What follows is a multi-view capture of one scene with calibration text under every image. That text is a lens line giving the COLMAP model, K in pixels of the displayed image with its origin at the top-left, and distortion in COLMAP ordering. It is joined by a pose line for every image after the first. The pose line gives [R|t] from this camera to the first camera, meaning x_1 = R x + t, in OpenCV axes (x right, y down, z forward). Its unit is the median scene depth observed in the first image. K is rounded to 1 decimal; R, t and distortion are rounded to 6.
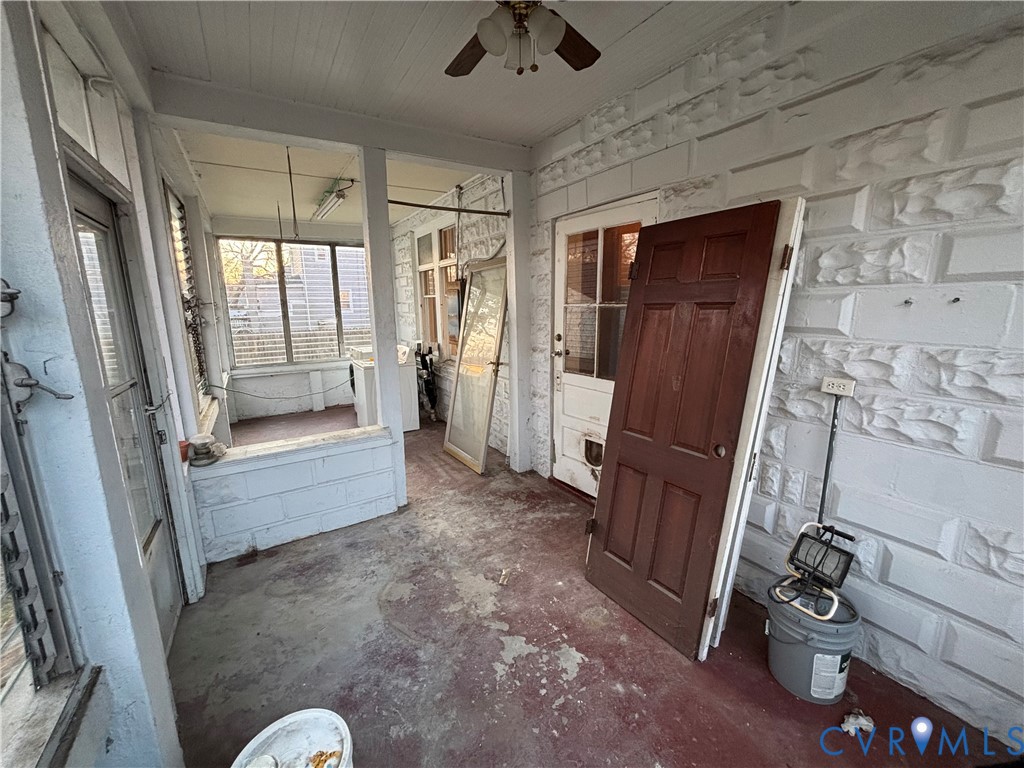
lens RADIAL K [[412.2, 0, 510.8], [0, 412.2, 384.7], [0, 0, 1]] dist [0.003540, 0.000285]
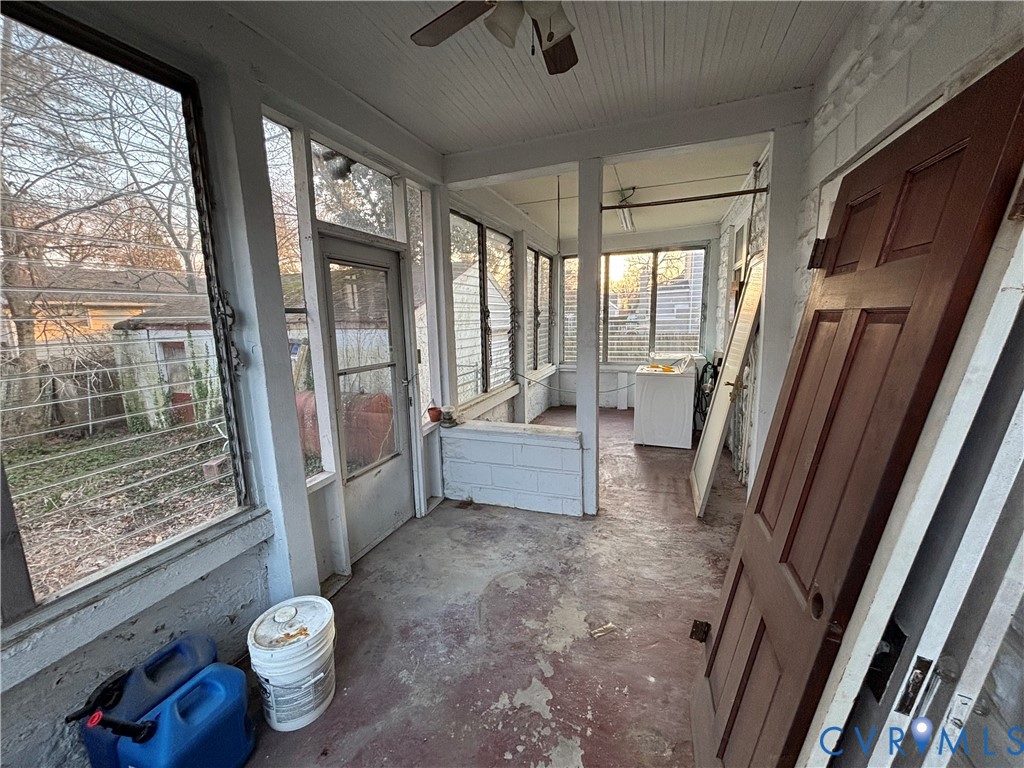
lens RADIAL K [[412.2, 0, 511.6], [0, 412.2, 383.3], [0, 0, 1]] dist [0.003540, 0.000285]
pose [[0.622817, 0.129025, -0.771655, 0.412157], [-0.138091, 0.988952, 0.053902, -0.053257], [0.770085, 0.072987, 0.633753, 0.246143]]
